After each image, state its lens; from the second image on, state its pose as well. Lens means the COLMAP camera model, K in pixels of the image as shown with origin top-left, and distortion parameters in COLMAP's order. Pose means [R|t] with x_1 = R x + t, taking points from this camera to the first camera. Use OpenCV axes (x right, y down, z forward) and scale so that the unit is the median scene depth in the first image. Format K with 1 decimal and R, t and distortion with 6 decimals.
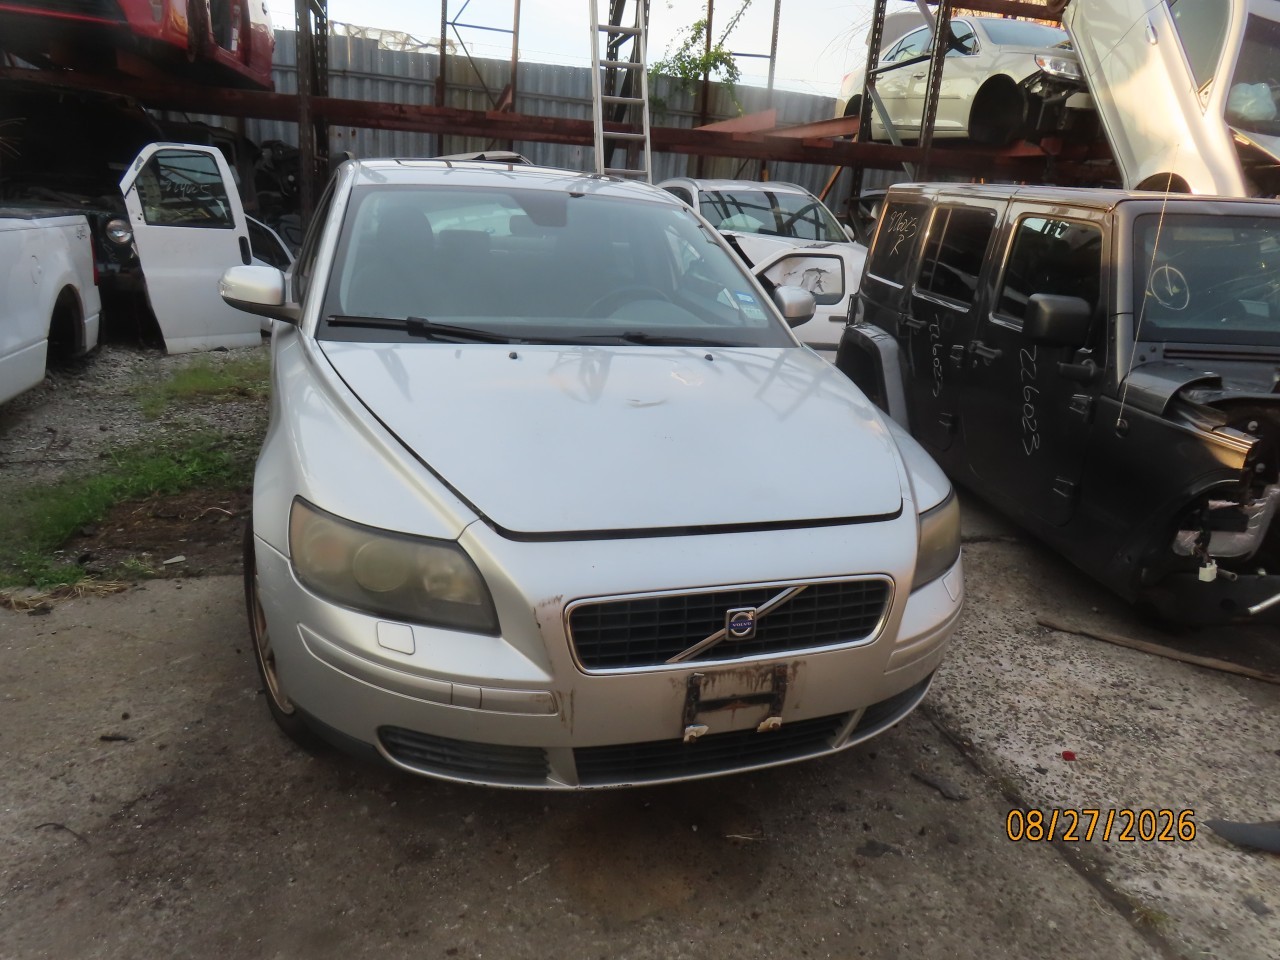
lens RADIAL K [[924.4, 0, 636.9], [0, 924.4, 481.5], [0, 0, 1]] dist [-0.009544, 0.007435]
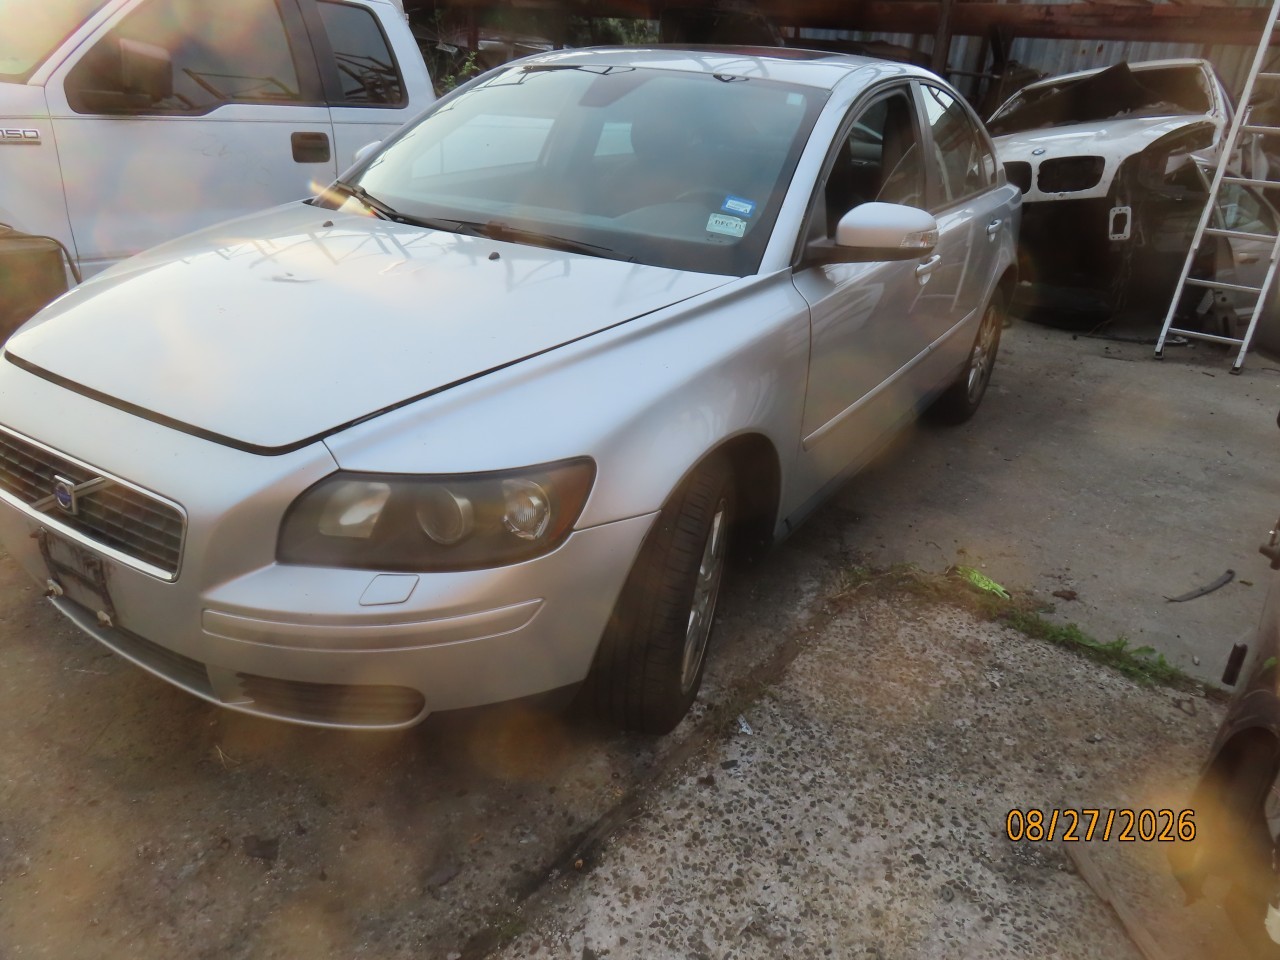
lens RADIAL K [[924.4, 0, 636.9], [0, 924.4, 481.5], [0, 0, 1]] dist [-0.009544, 0.007435]
pose [[0.625397, 0.289894, -0.724459, 0.622642], [-0.247408, 0.954192, 0.168246, -0.086824], [0.740046, 0.074016, 0.668471, 0.433327]]
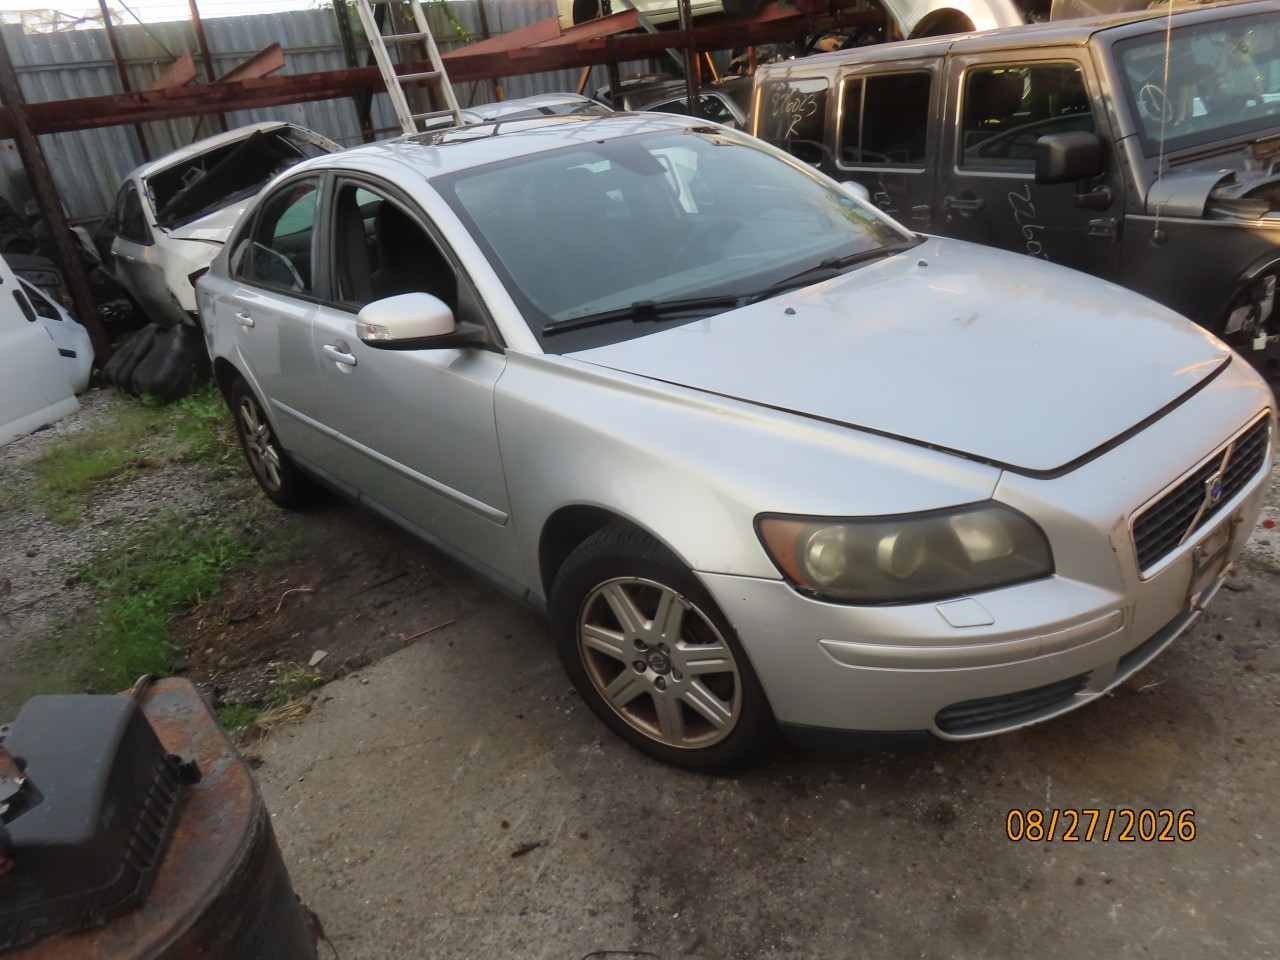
lens RADIAL K [[924.4, 0, 636.9], [0, 924.4, 481.5], [0, 0, 1]] dist [-0.009544, 0.007435]
pose [[0.915107, -0.312581, 0.254702, -0.404797], [0.289853, 0.949088, 0.123361, -0.094098], [-0.280295, -0.039062, 0.959119, 0.091999]]
